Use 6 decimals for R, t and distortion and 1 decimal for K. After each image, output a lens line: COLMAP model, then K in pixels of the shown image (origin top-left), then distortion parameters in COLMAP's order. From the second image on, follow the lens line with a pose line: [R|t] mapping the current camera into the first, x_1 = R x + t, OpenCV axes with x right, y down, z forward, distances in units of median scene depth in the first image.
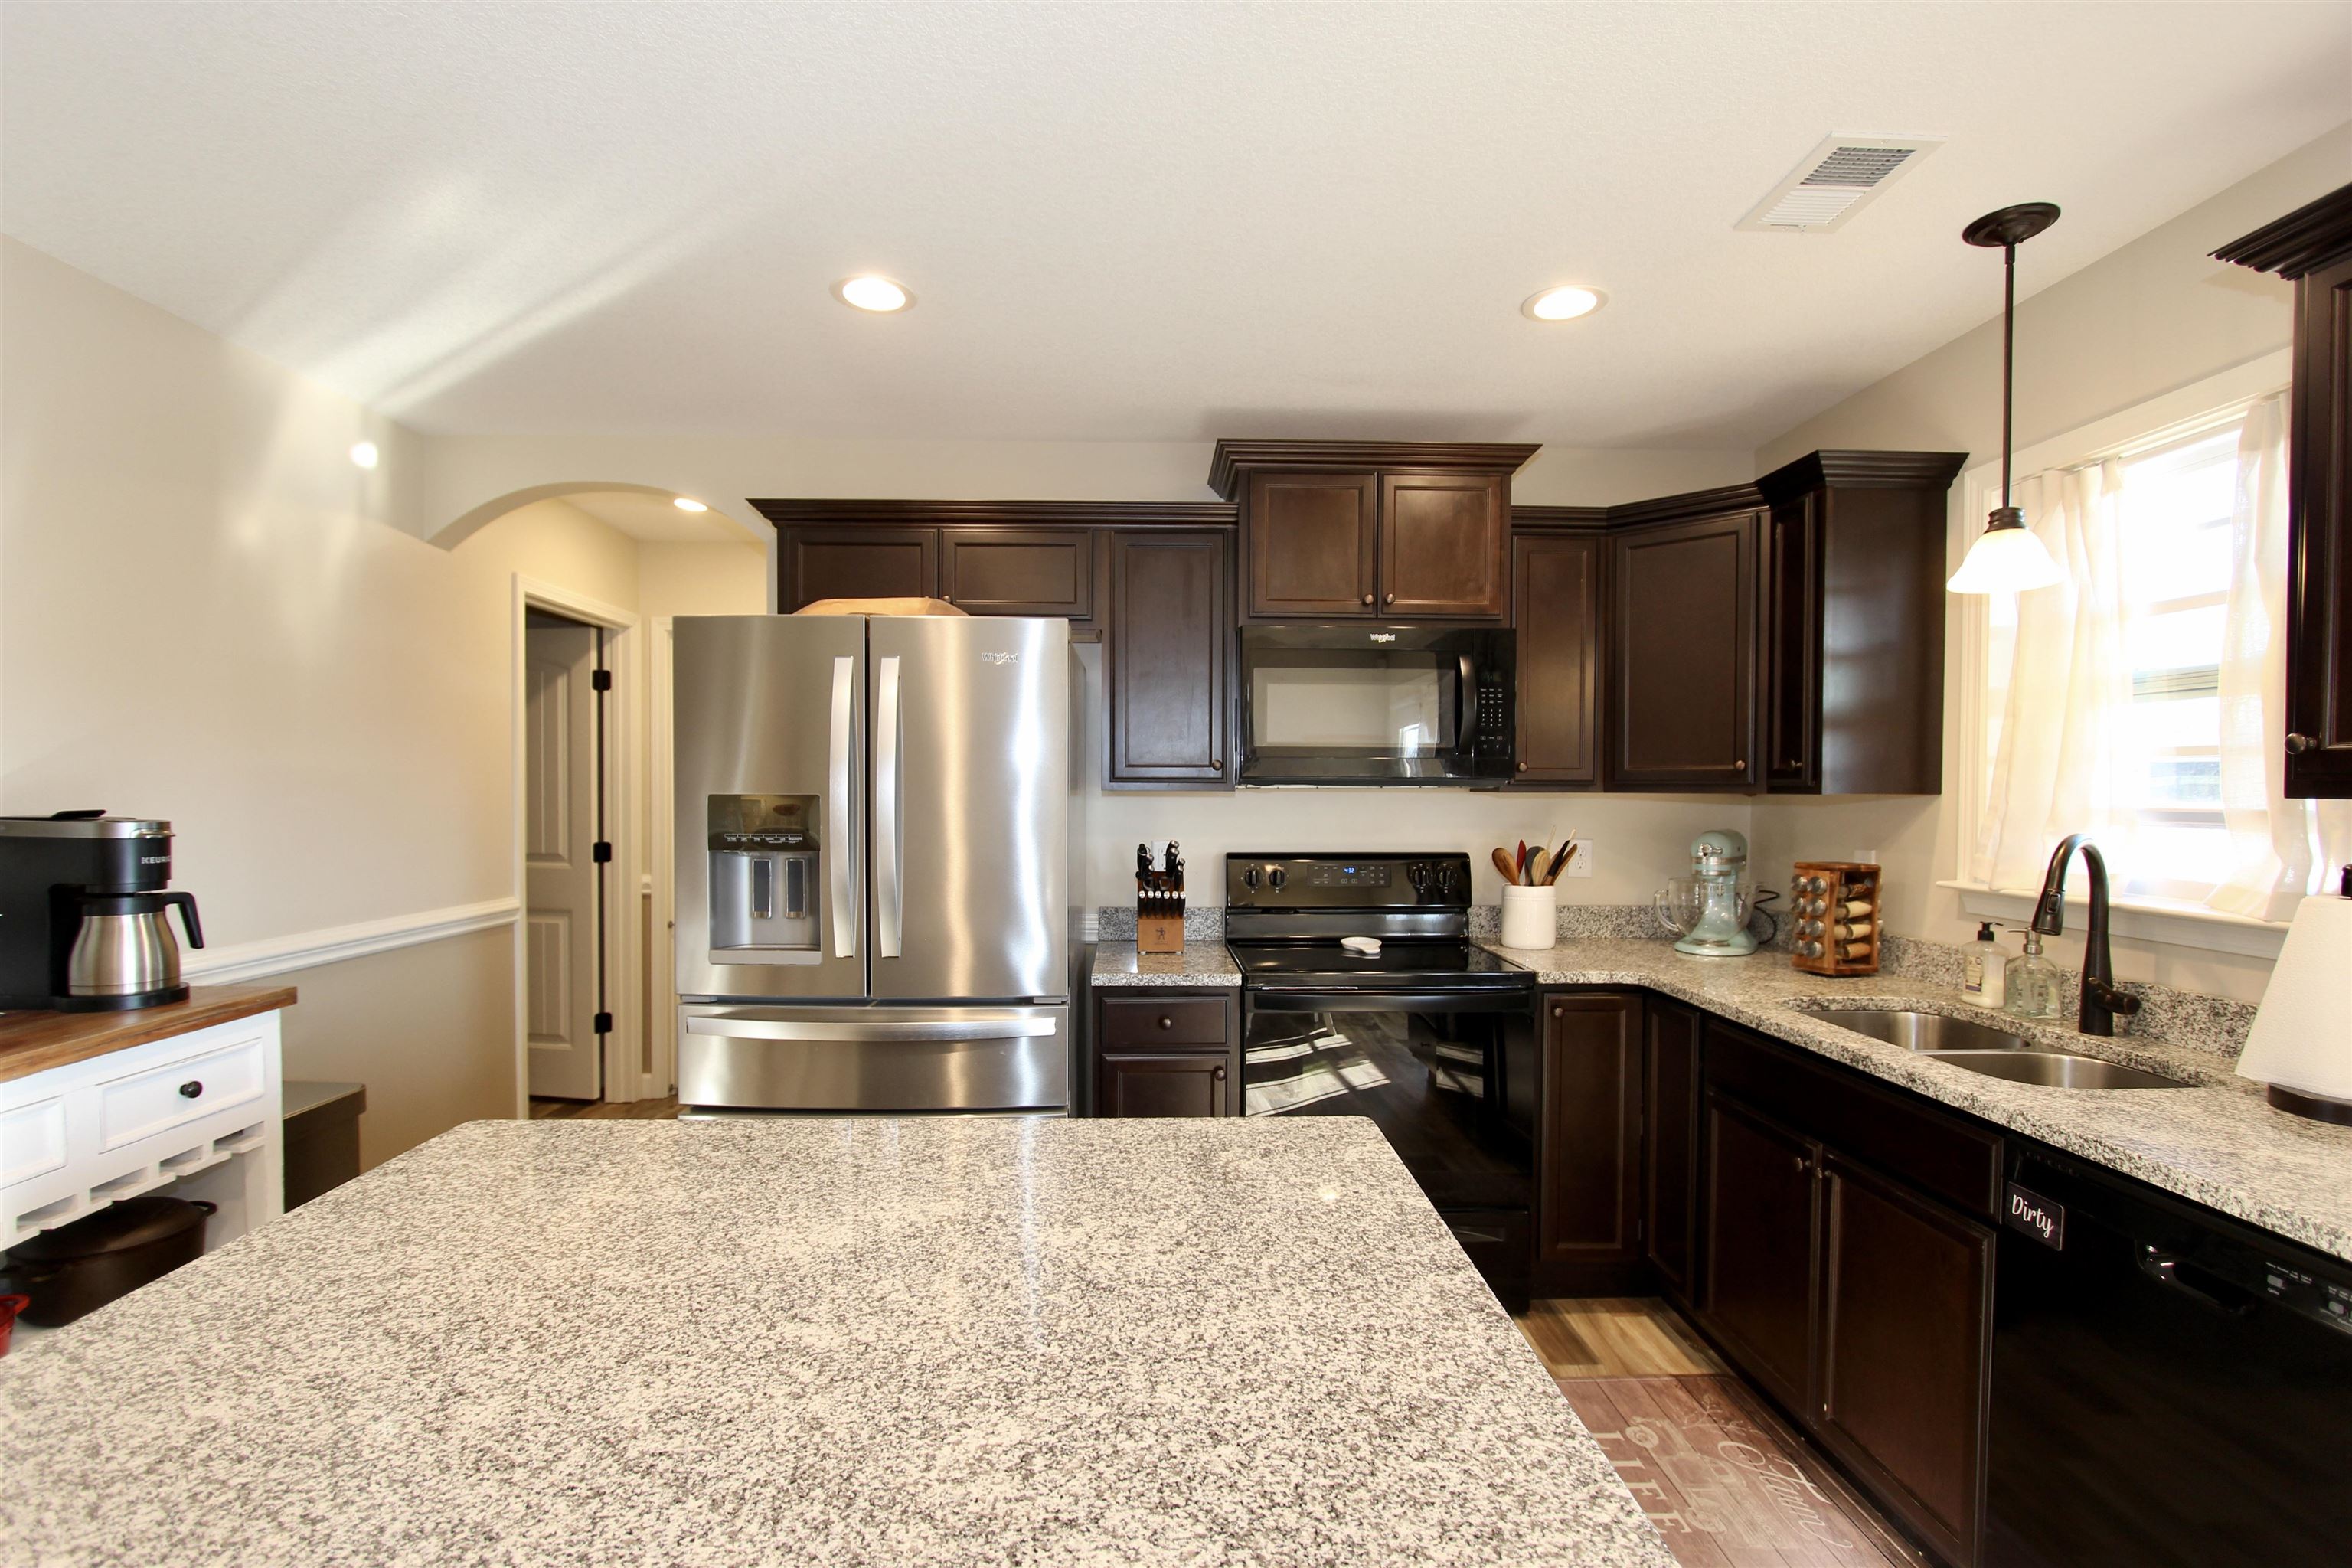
lens RADIAL K [[1103.4, 0, 1179.3], [0, 1103.4, 811.0], [0, 0, 1]] dist [-0.024011, 0.003626]
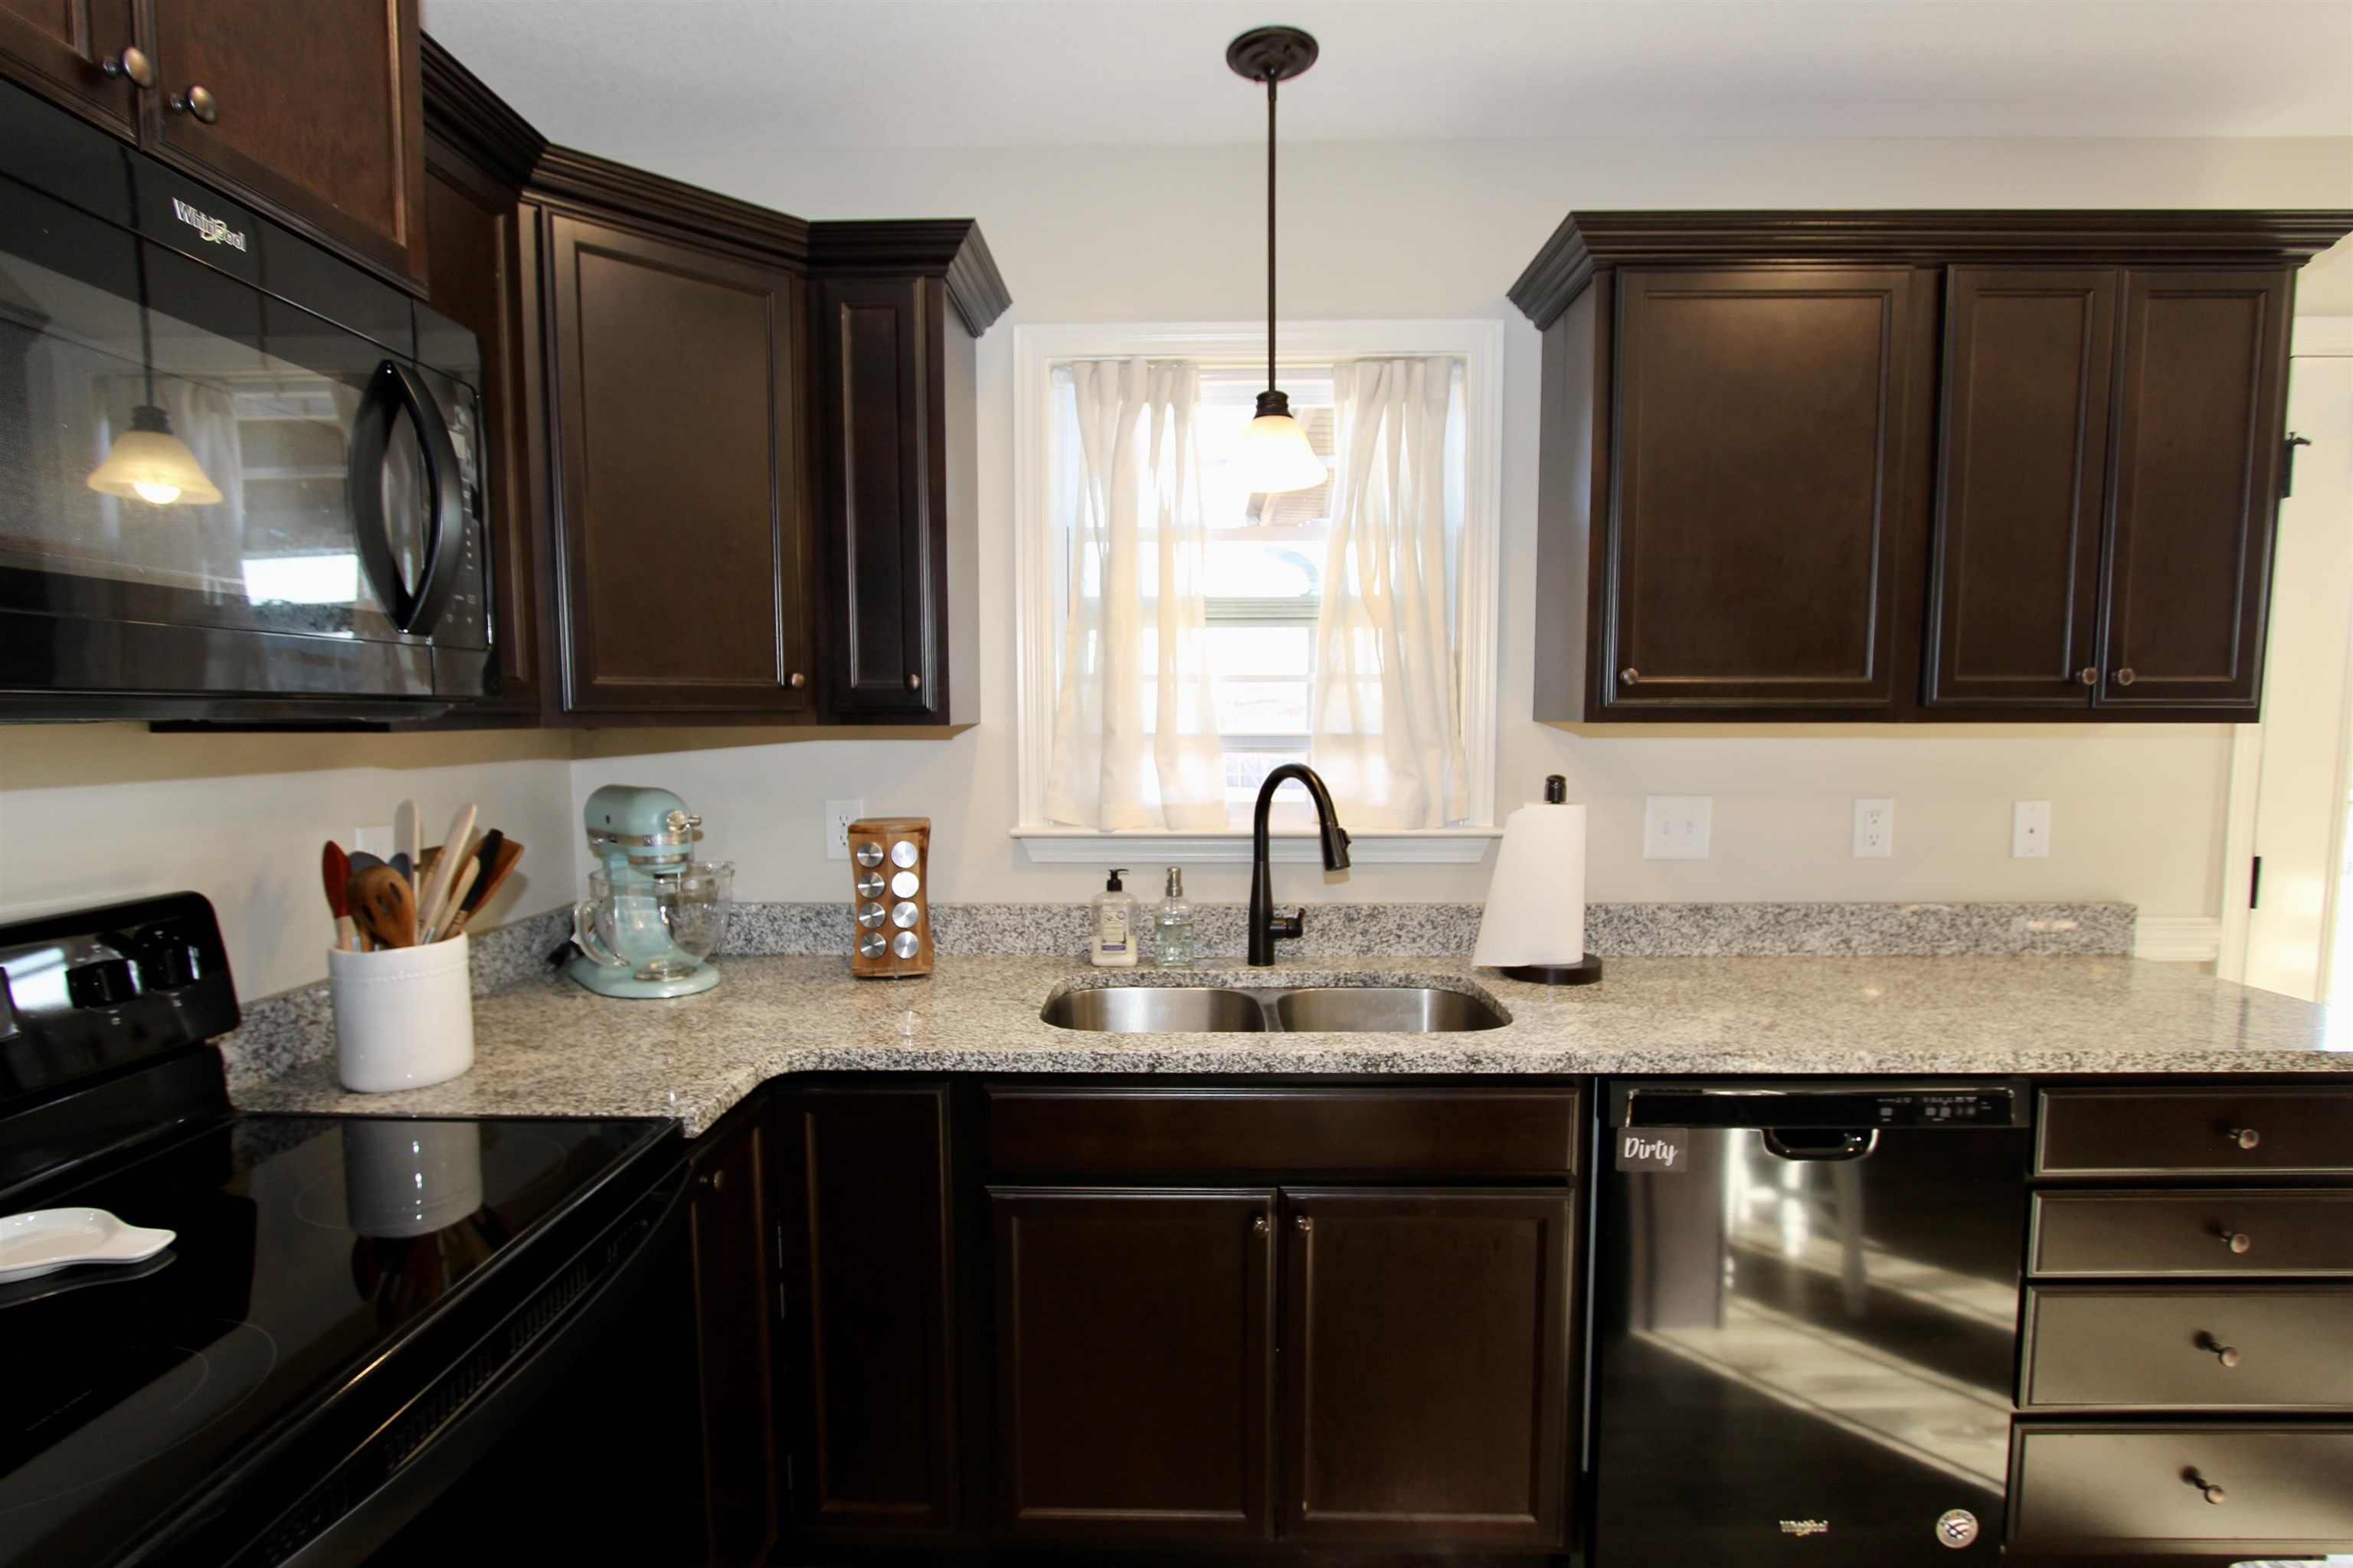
lens RADIAL K [[1103.9, 0, 1157.5], [0, 1103.9, 820.0], [0, 0, 1]] dist [-0.024011, 0.003626]
pose [[0.061898, -0.094736, 0.993576, -0.130887], [0.025057, 0.995319, 0.093341, -0.019137], [-0.997768, 0.019118, 0.063982, 0.908079]]
